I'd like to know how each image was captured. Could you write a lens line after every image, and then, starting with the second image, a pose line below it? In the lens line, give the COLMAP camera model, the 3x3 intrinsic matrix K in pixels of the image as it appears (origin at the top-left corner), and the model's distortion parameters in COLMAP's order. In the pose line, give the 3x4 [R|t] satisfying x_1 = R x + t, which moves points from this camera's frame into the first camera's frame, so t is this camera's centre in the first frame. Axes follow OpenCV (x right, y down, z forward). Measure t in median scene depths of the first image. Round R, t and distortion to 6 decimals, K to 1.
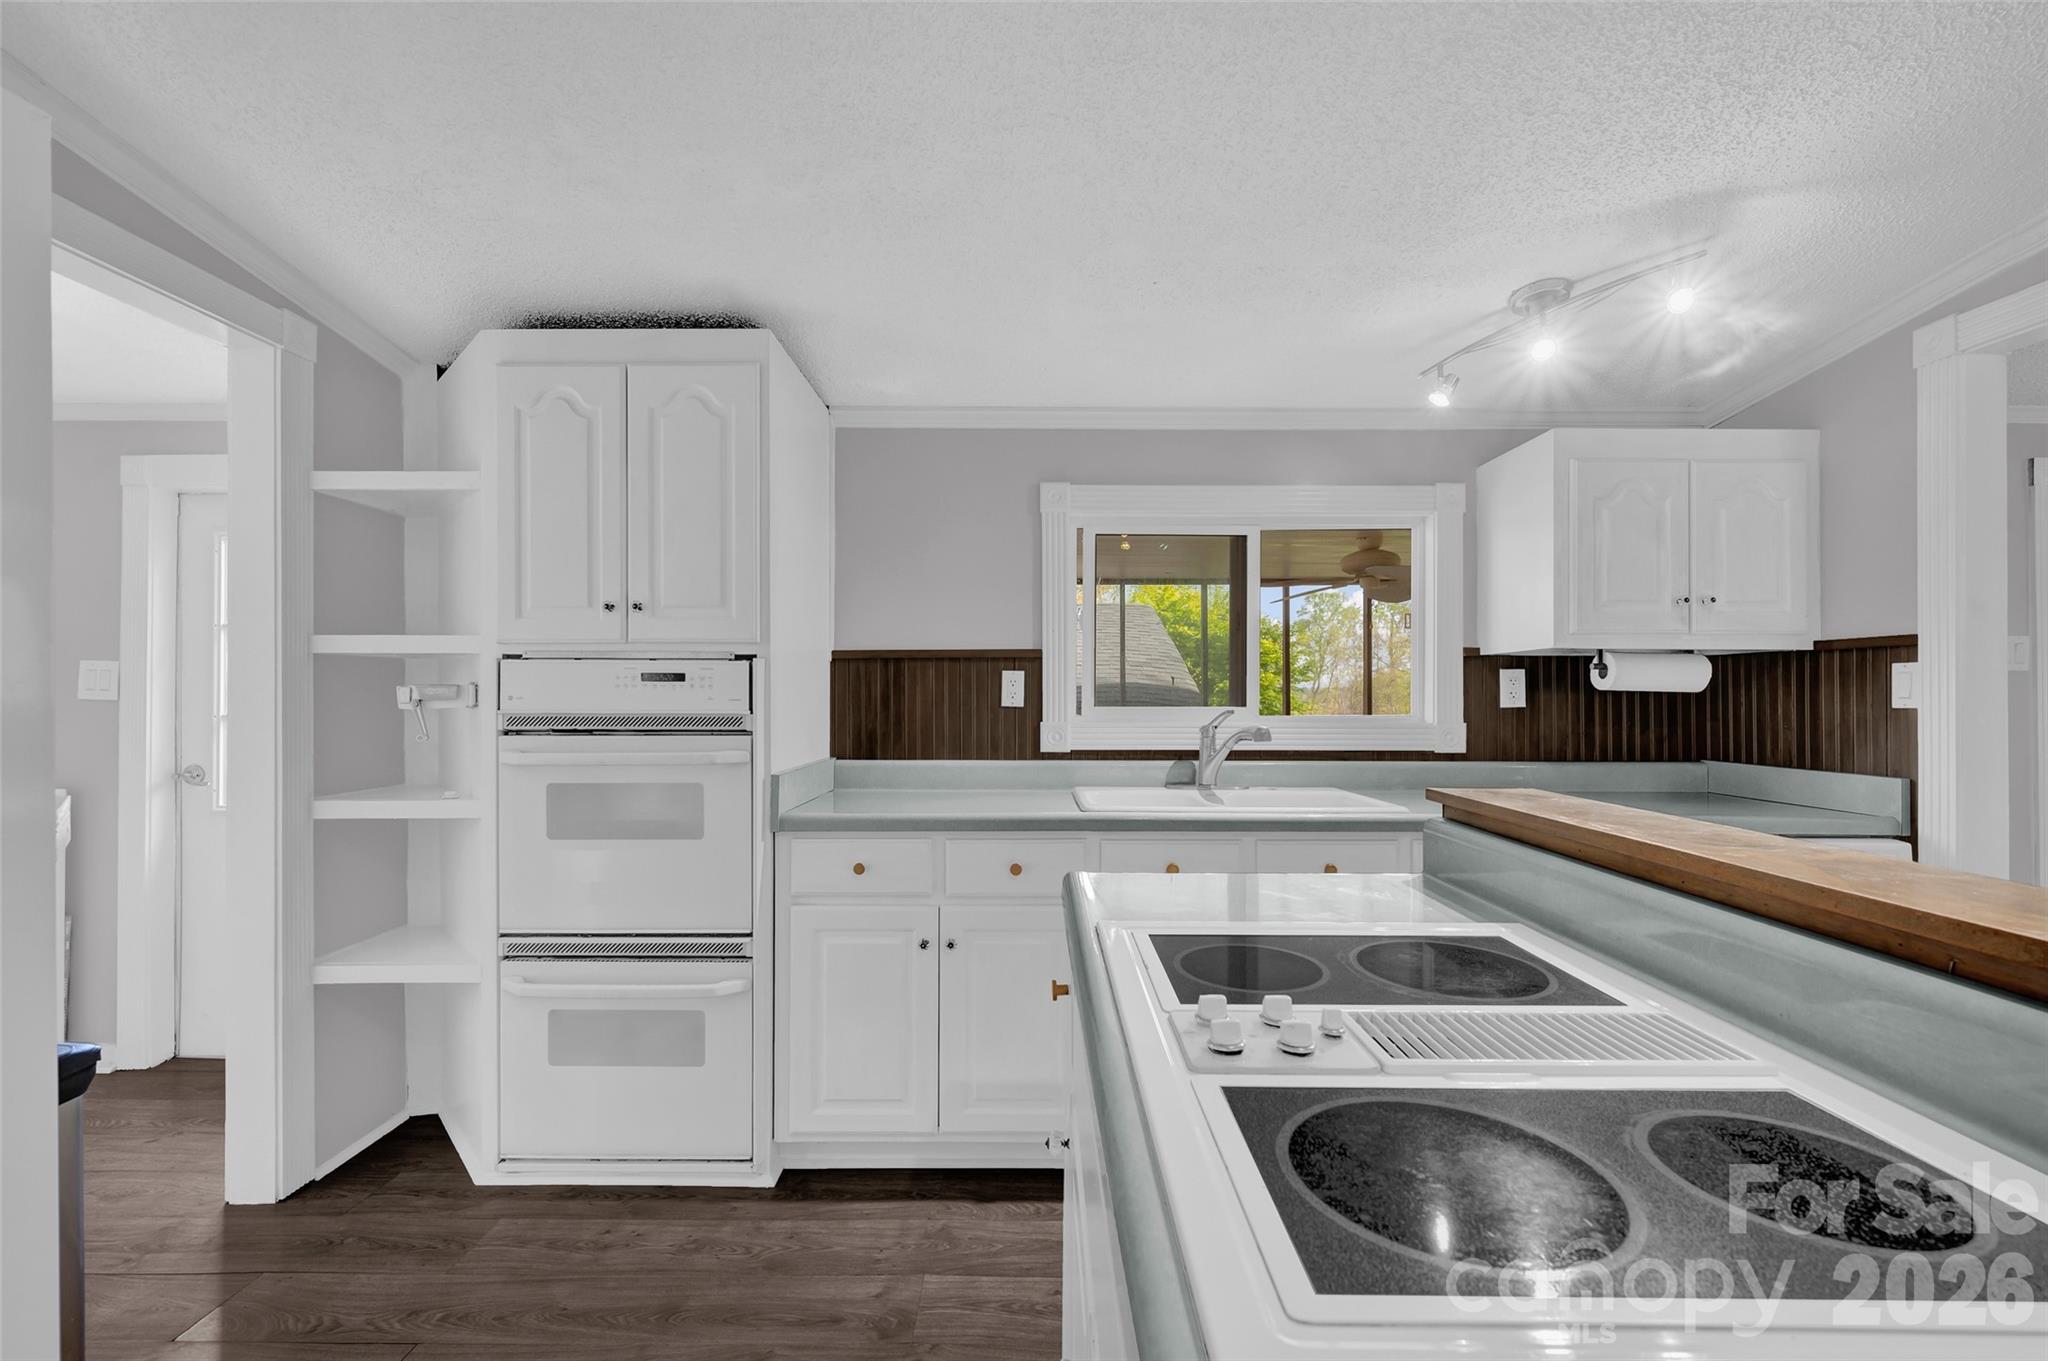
lens RADIAL K [[896.6, 0, 1005.2], [0, 896.6, 696.5], [0, 0, 1]] dist [0.002855, -0.000346]
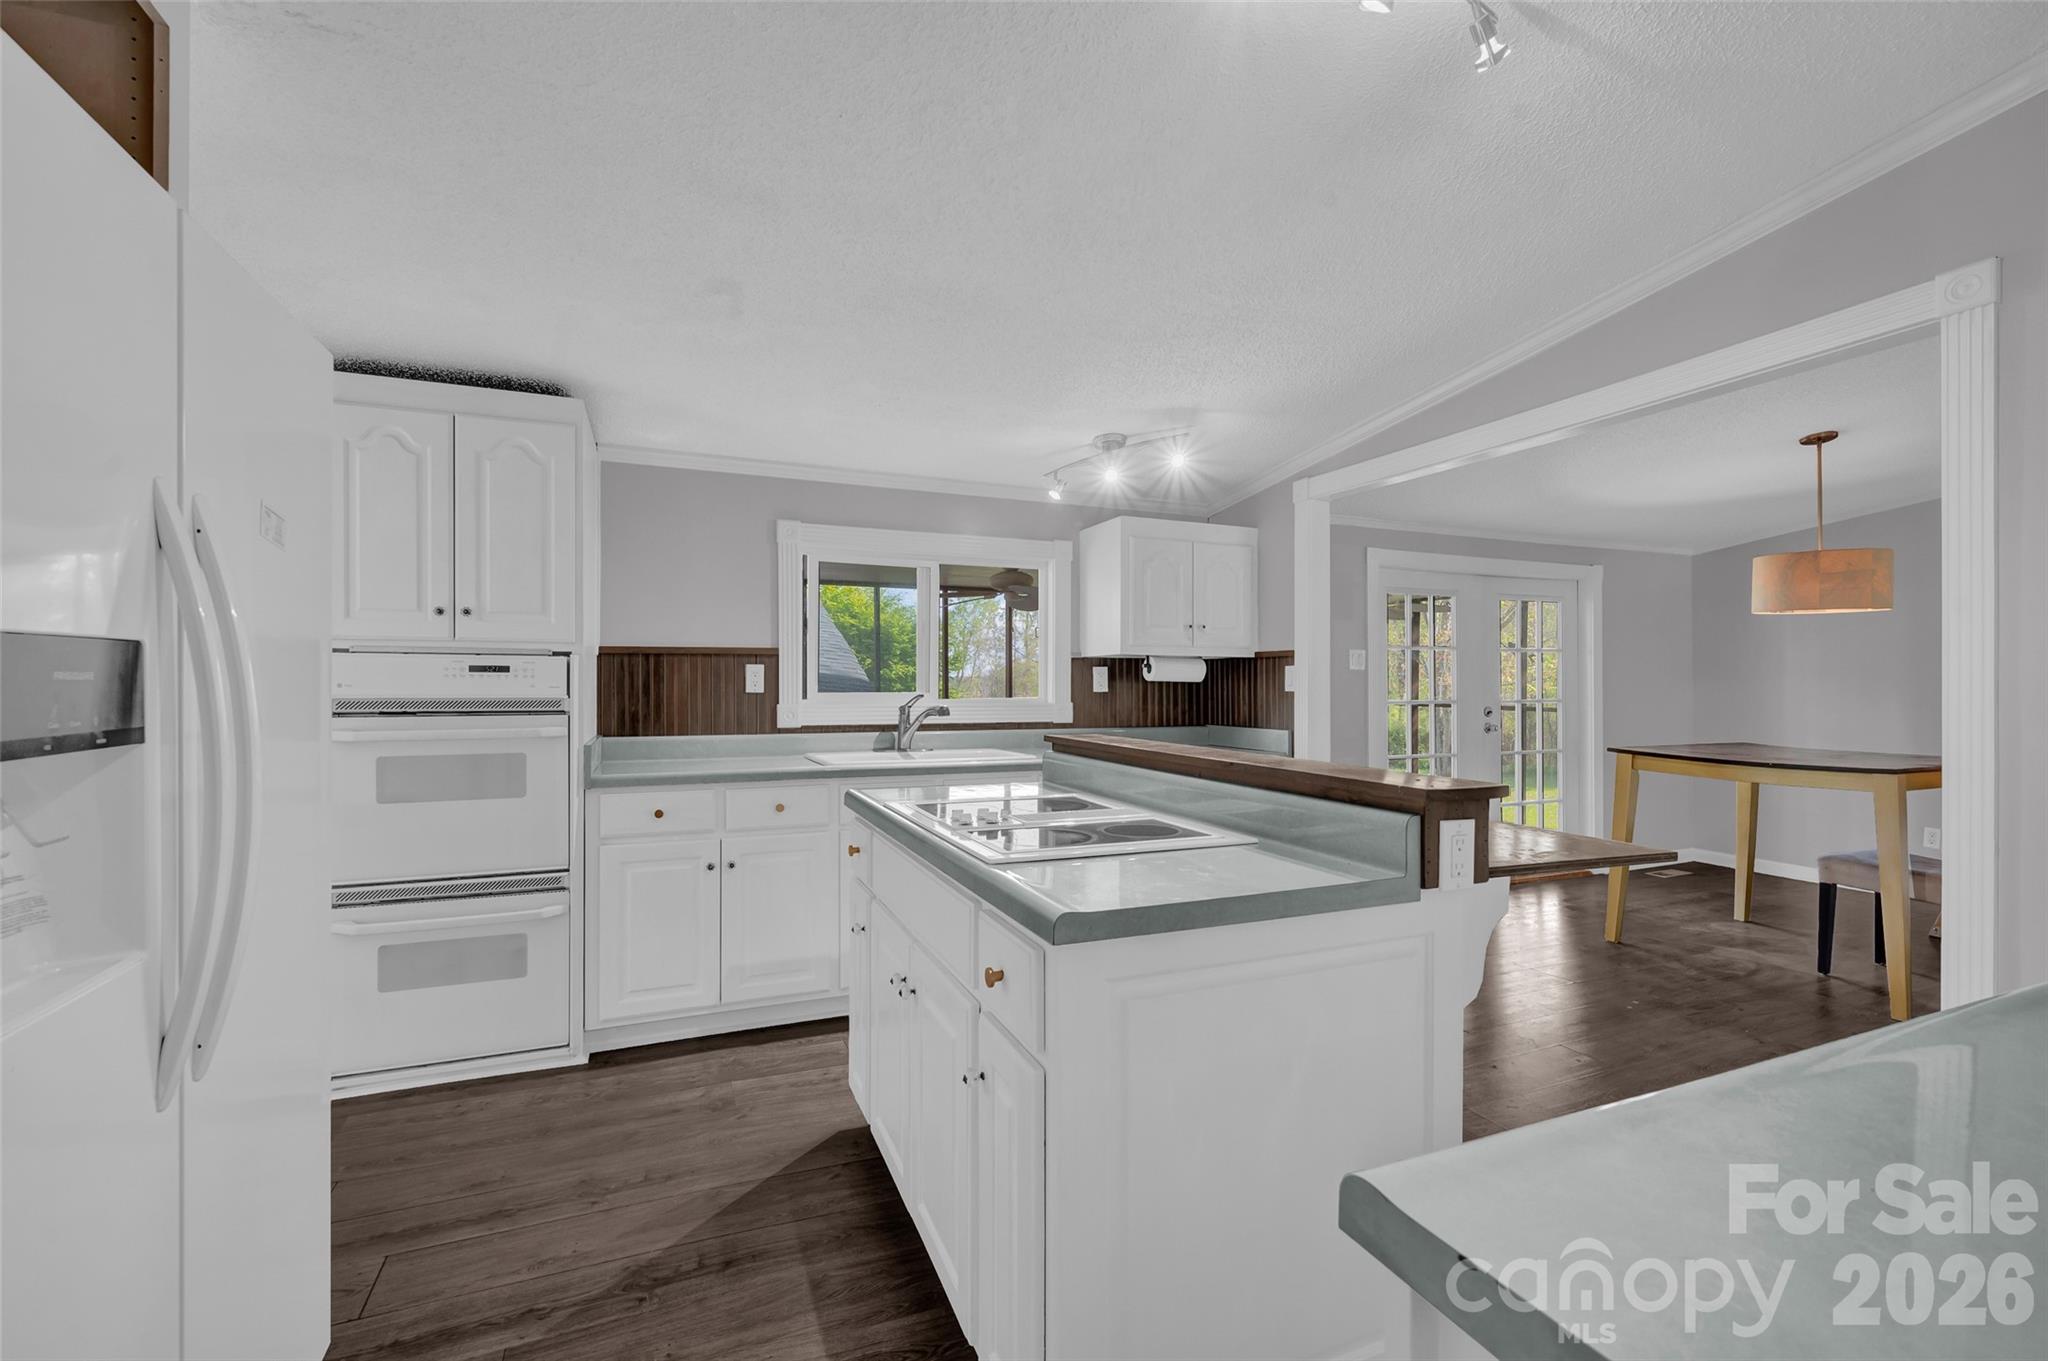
lens RADIAL K [[896.6, 0, 1027.0], [0, 896.6, 682.0], [0, 0, 1]] dist [0.002855, -0.000346]
pose [[0.918428, 0.001909, 0.395583, -0.184575], [-0.000791, 0.999995, -0.002992, -0.000135], [-0.395587, 0.002435, 0.918425, -0.430753]]
